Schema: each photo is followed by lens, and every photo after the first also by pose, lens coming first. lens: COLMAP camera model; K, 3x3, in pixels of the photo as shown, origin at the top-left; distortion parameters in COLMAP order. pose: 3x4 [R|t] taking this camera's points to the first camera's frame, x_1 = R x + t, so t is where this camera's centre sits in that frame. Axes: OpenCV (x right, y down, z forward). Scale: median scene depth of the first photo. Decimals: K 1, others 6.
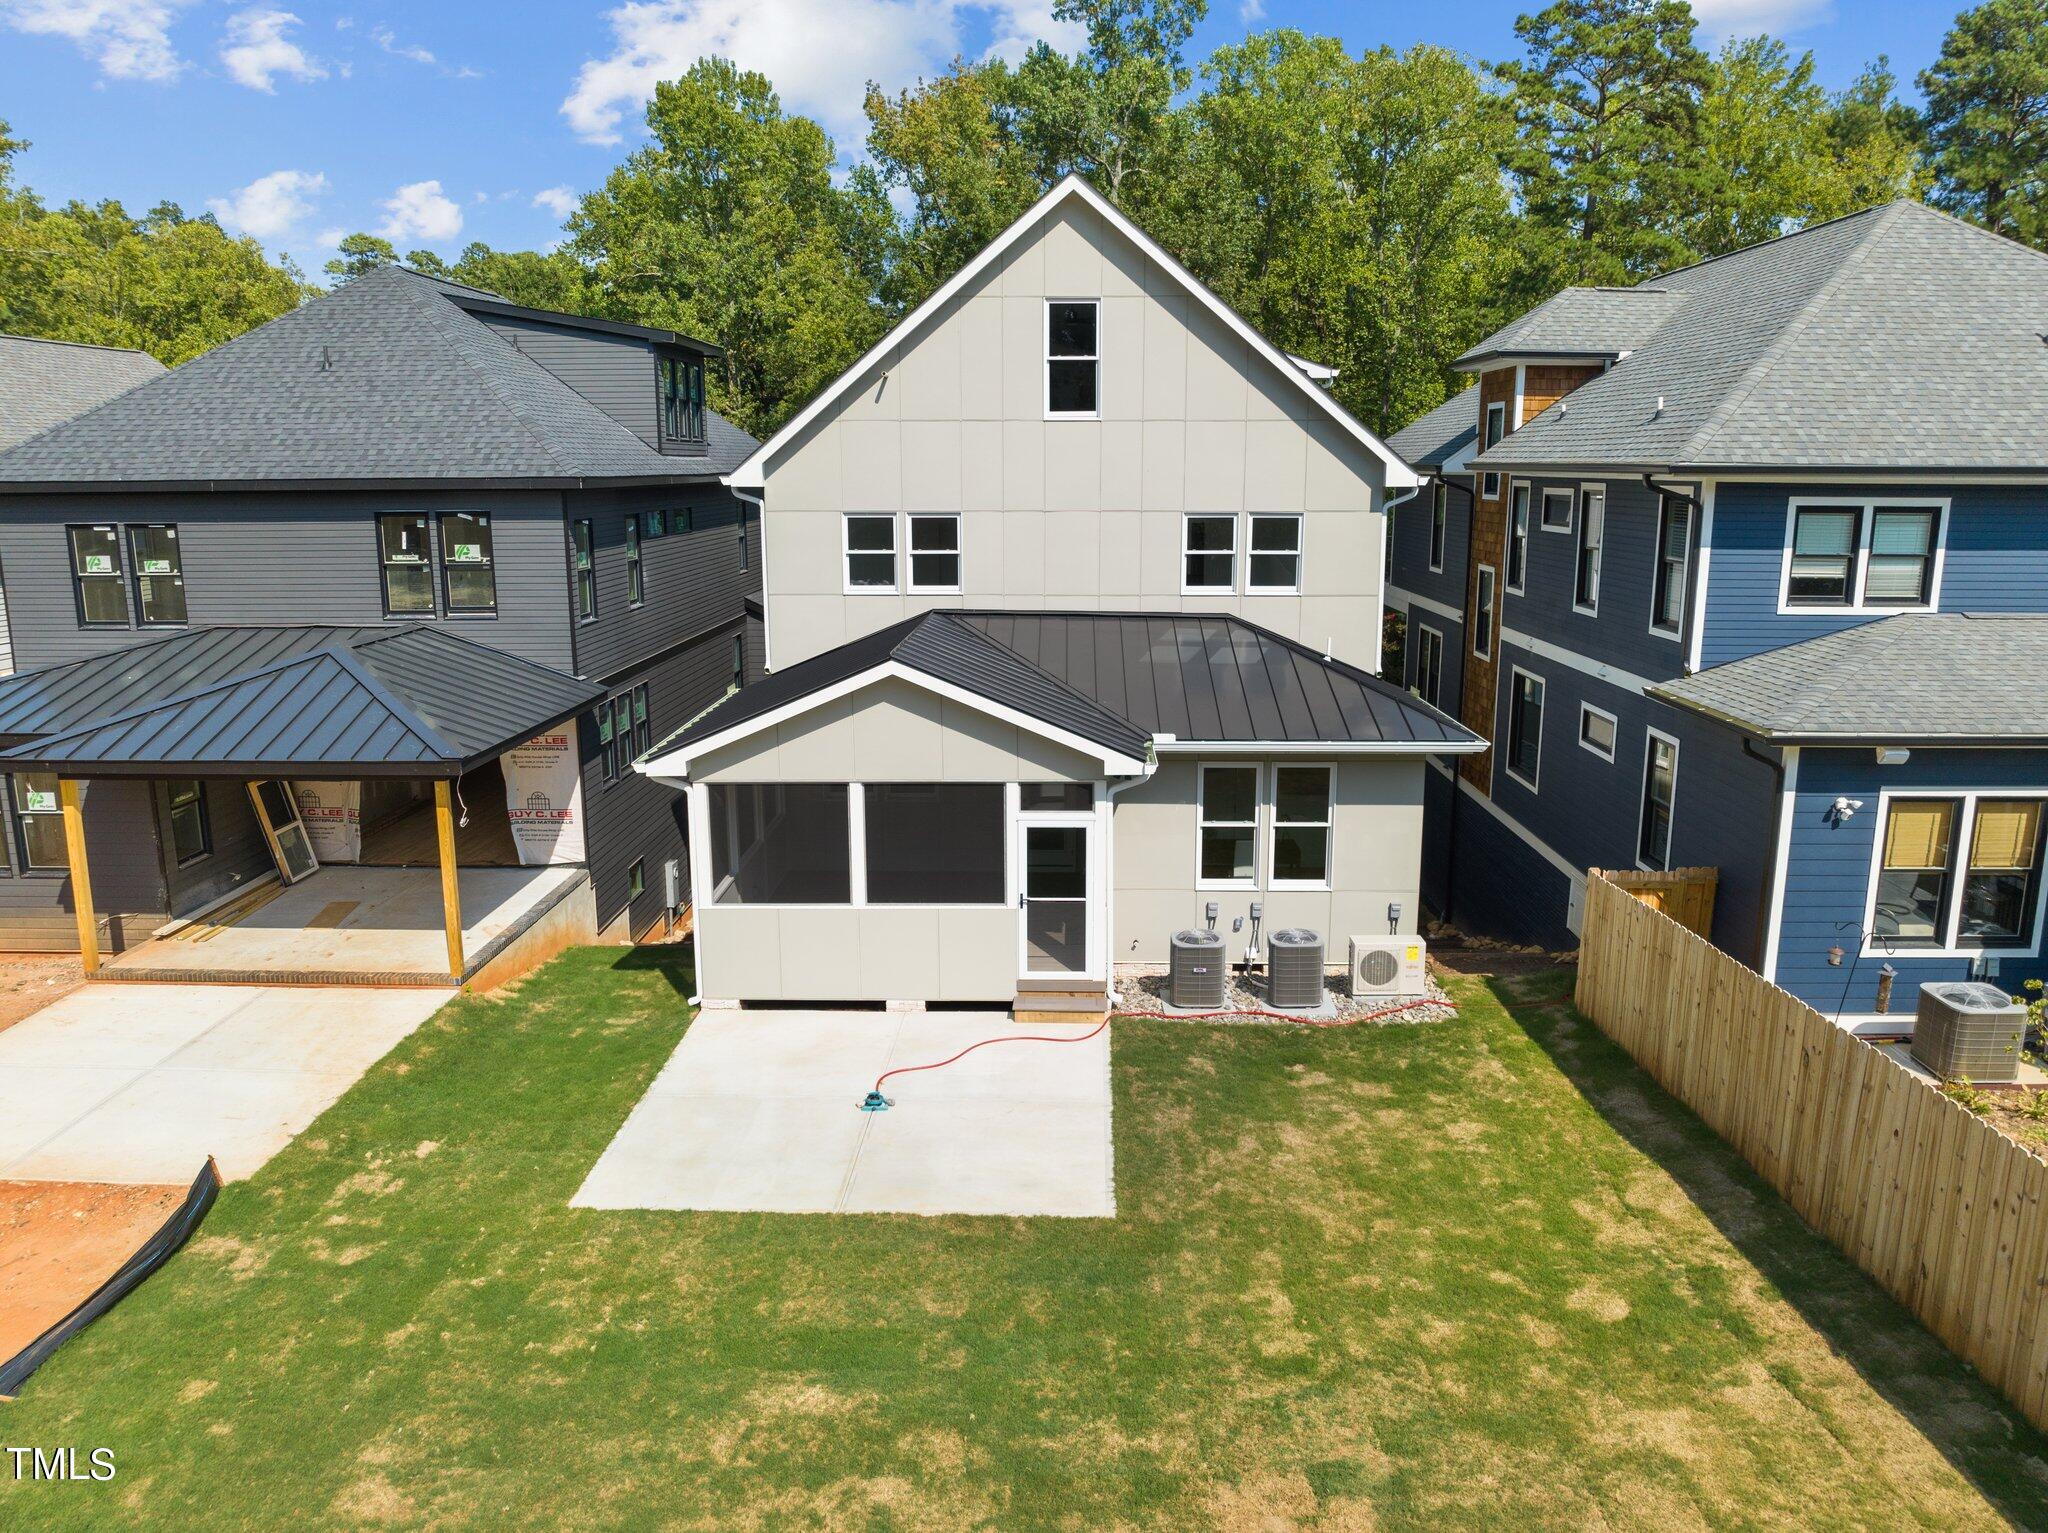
lens RADIAL K [[1430.5, 0, 1024.0], [0, 1430.5, 766.5], [0, 0, 1]] dist [-0.033804, -0.005503]
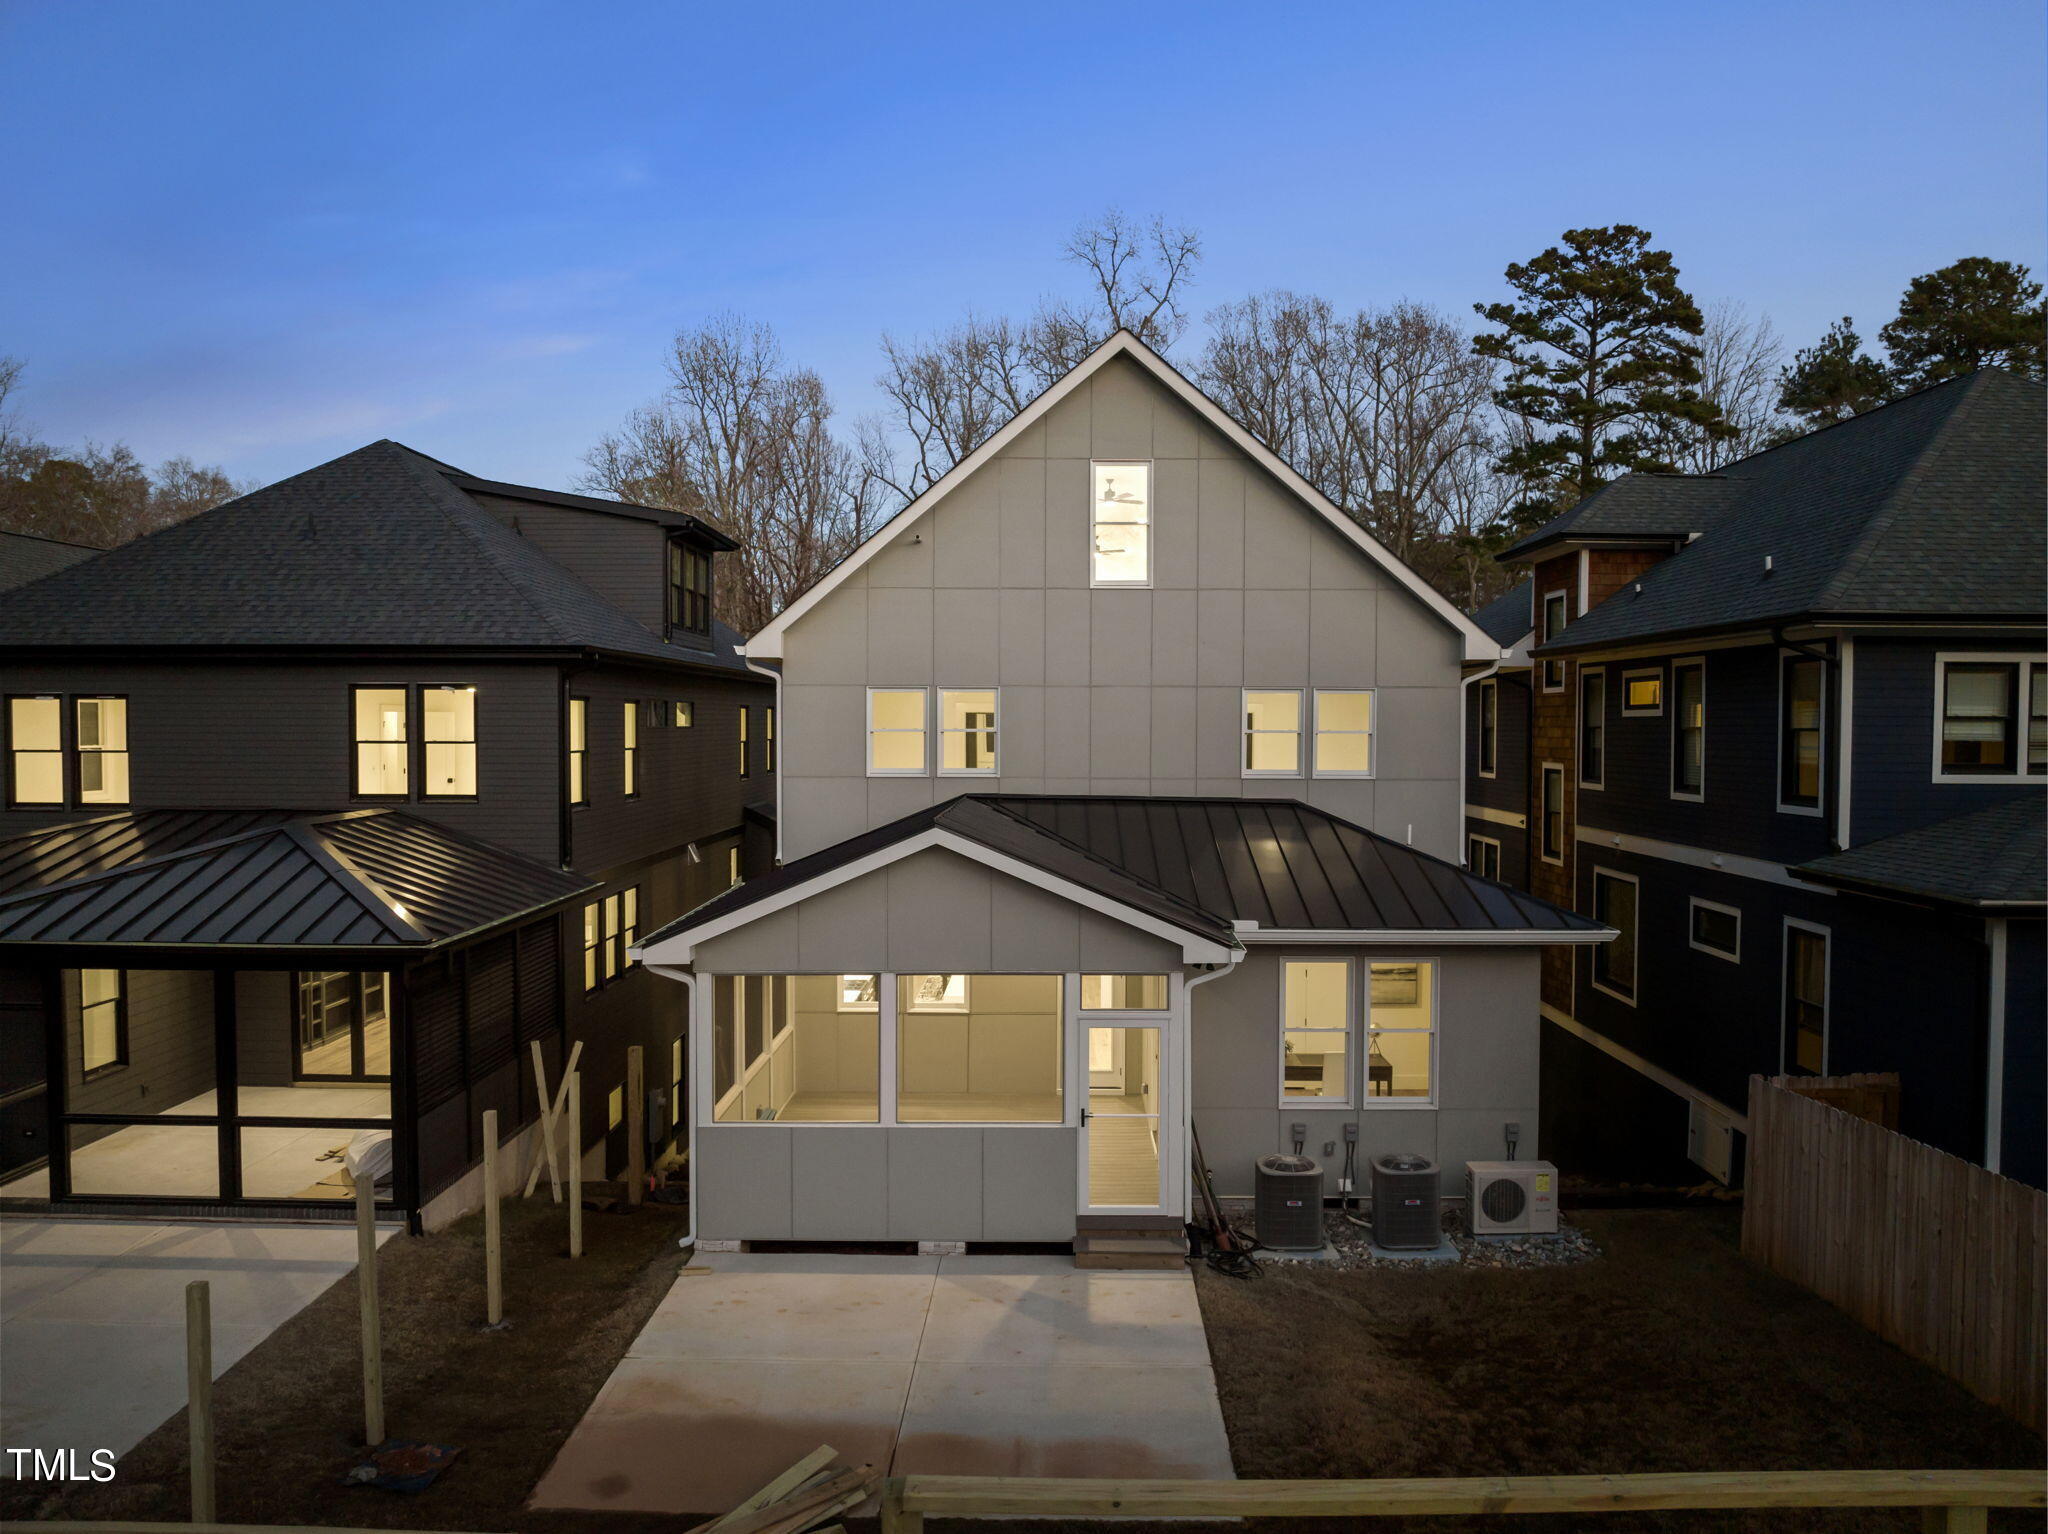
lens RADIAL K [[1430.5, 0, 1024.0], [0, 1430.5, 767.0], [0, 0, 1]] dist [-0.033804, -0.005503]
pose [[0.999908, 0.004097, 0.012931, -0.040651], [-0.001754, 0.984340, -0.176271, 0.032992], [-0.013451, 0.176232, 0.984257, 0.117883]]
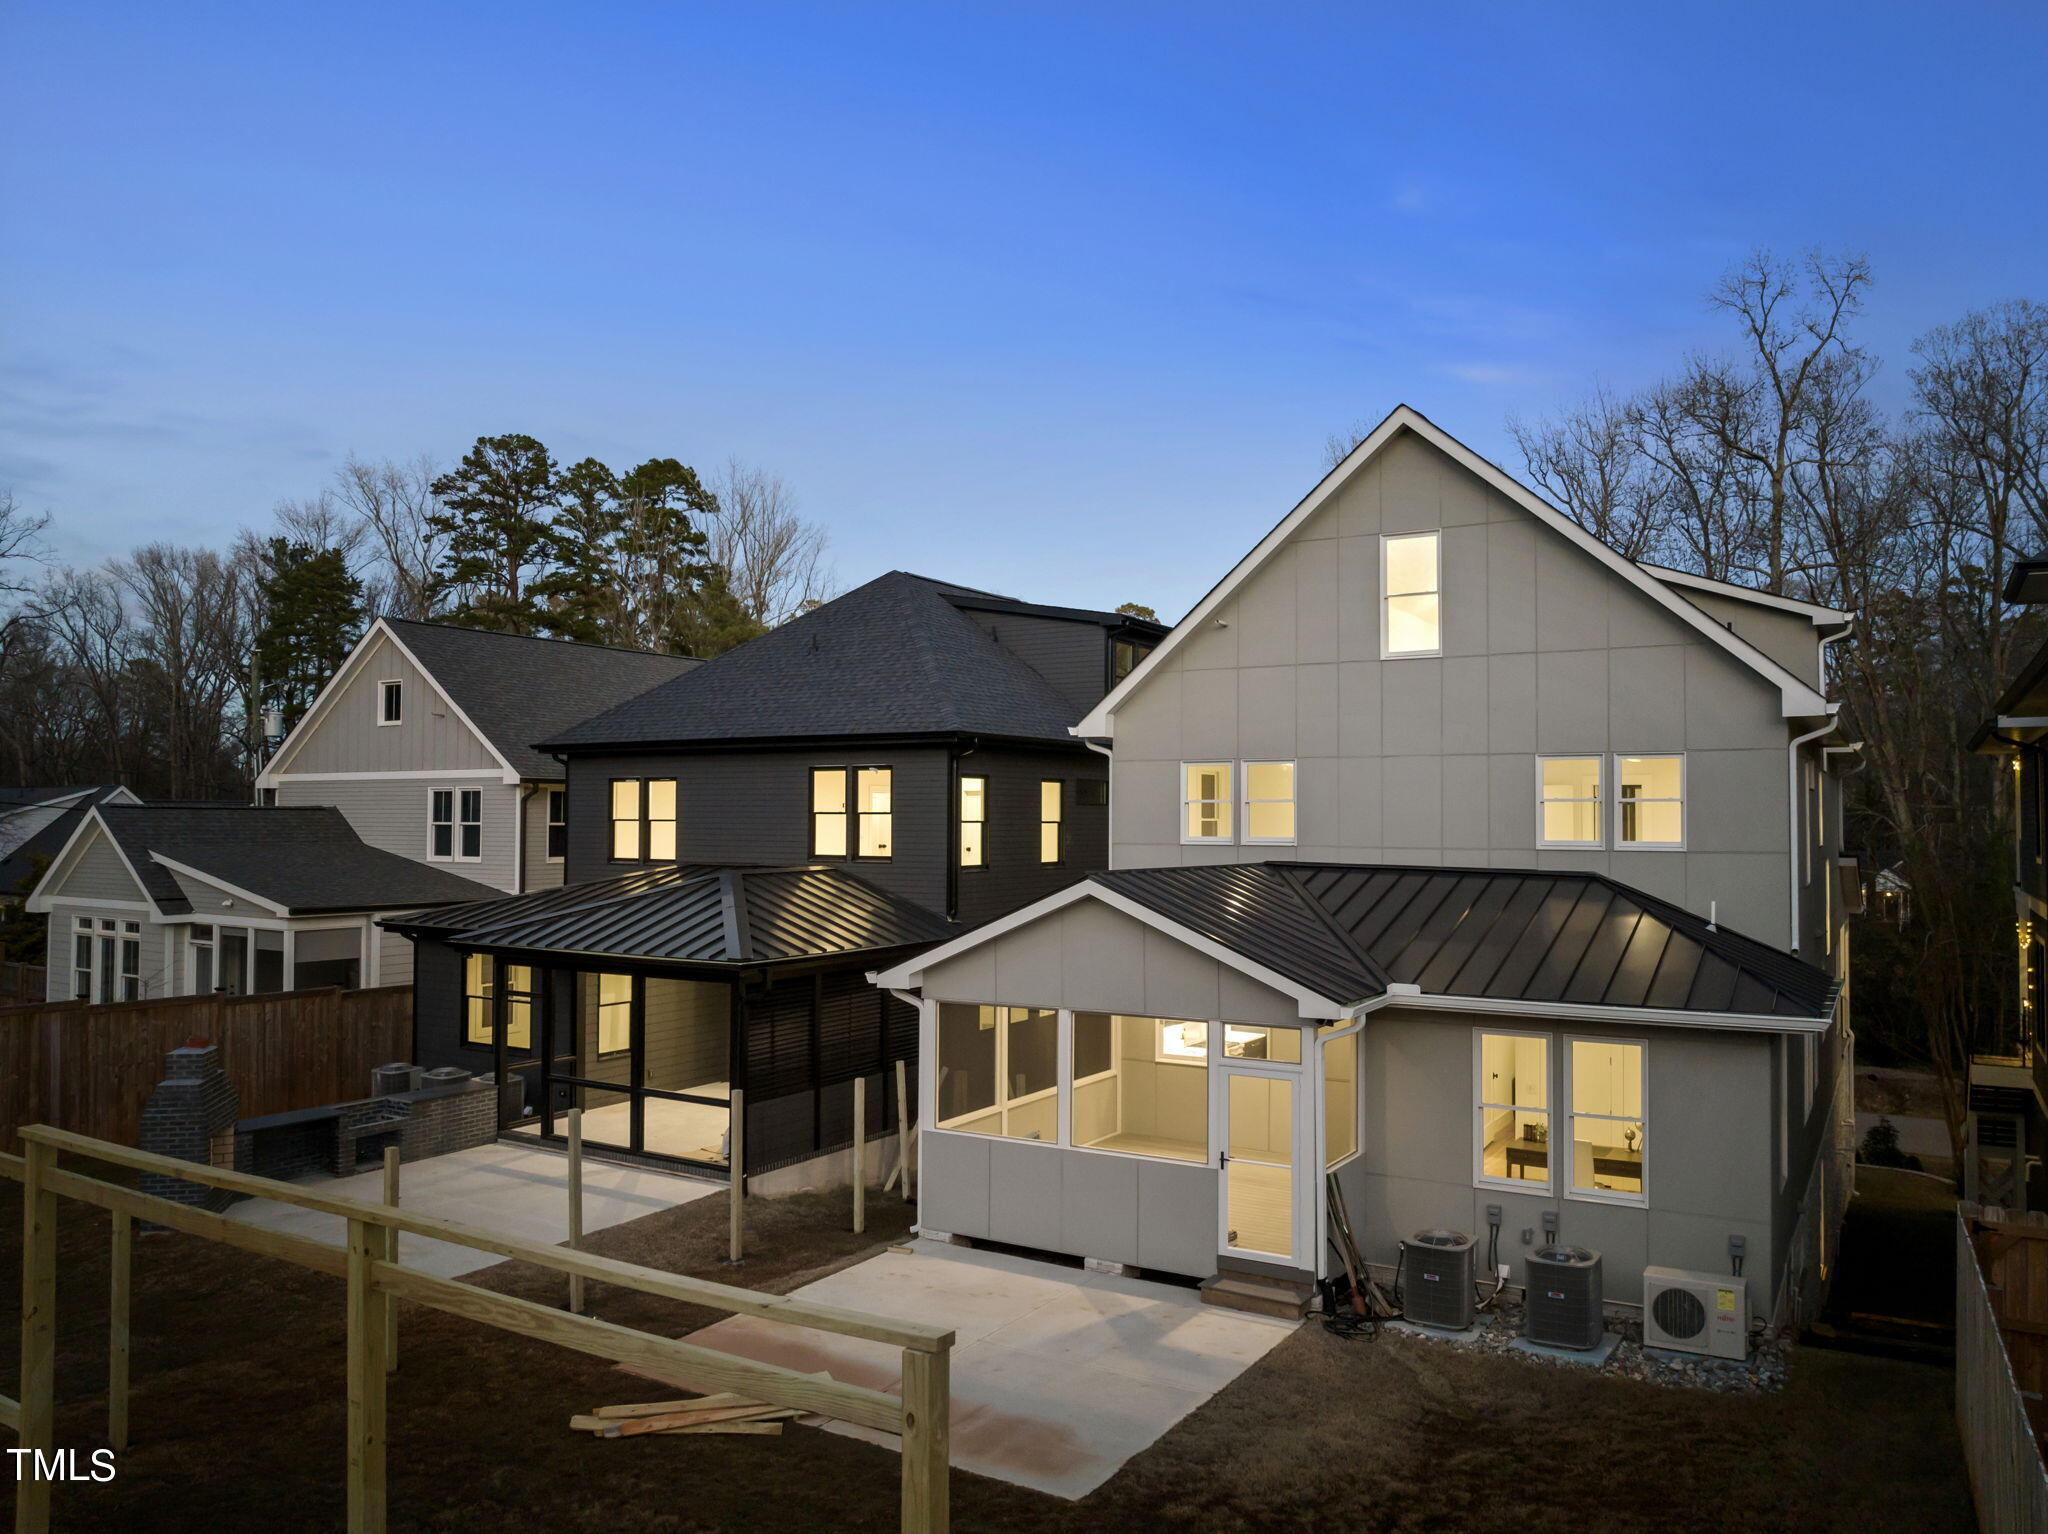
lens RADIAL K [[1430.5, 0, 1024.0], [0, 1430.5, 767.0], [0, 0, 1]] dist [-0.033804, -0.005503]
pose [[0.870328, -0.012598, -0.492311, 0.273710], [-0.106419, 0.971242, -0.212986, 0.049291], [0.480837, 0.237759, 0.843959, 0.118909]]
